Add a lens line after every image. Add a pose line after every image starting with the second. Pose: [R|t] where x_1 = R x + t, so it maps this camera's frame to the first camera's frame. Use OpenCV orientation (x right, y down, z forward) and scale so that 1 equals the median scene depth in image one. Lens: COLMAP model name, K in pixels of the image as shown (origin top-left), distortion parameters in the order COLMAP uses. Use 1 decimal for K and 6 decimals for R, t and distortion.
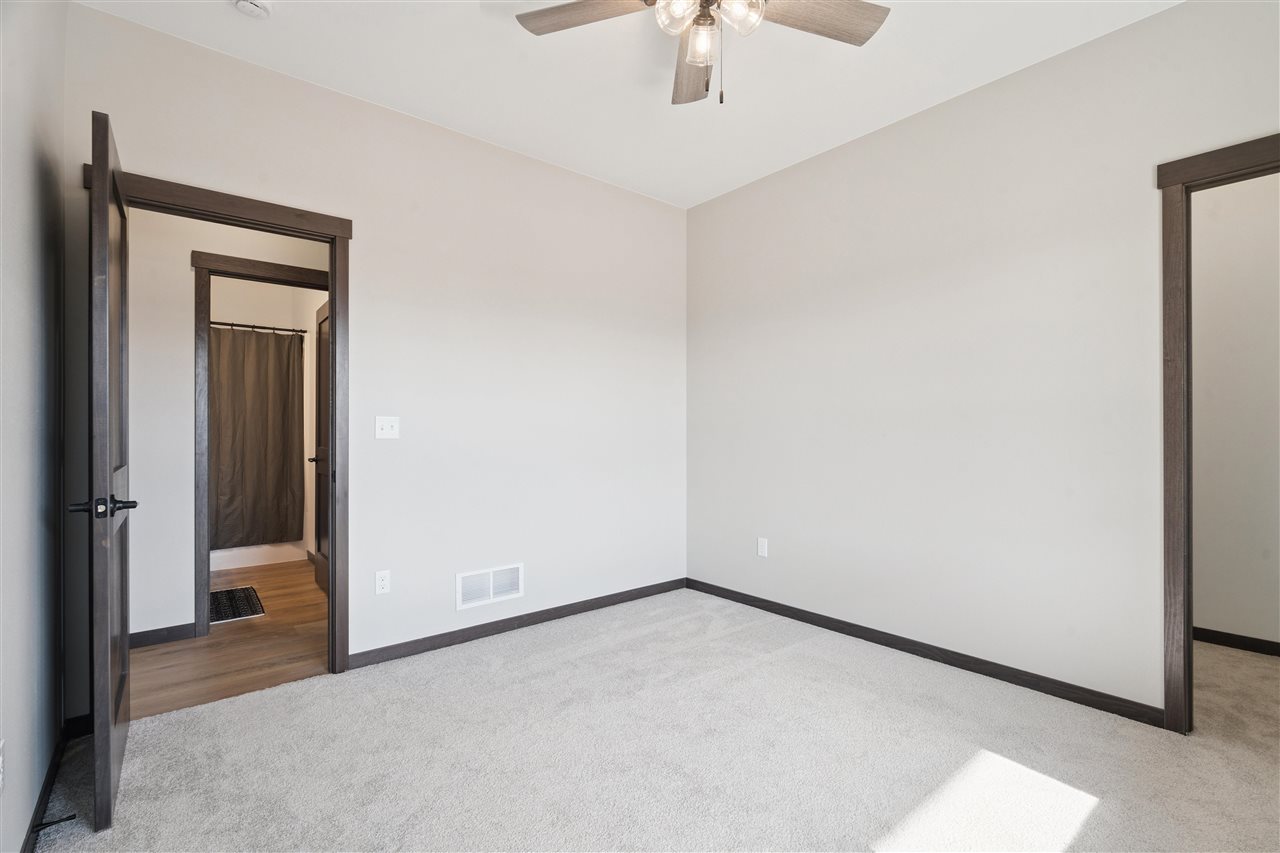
lens RADIAL K [[583.6, 0, 644.3], [0, 583.6, 425.8], [0, 0, 1]] dist [0.001631, -0.000334]
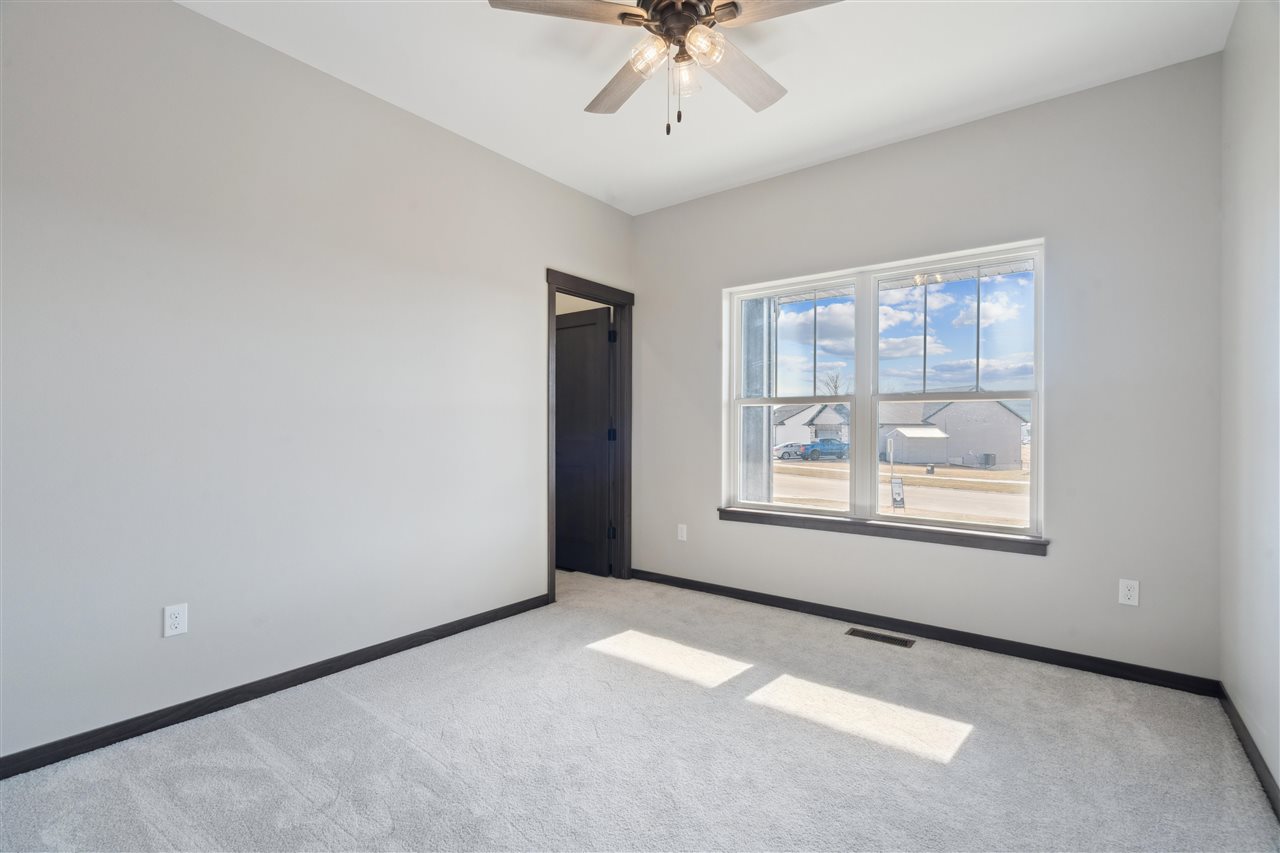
lens RADIAL K [[583.6, 0, 630.1], [0, 583.6, 438.7], [0, 0, 1]] dist [0.001631, -0.000334]
pose [[-0.213067, -0.007632, 0.977008, -0.865782], [-0.006836, 0.999957, 0.006320, 0.027030], [-0.977014, -0.005332, -0.213110, 1.211999]]
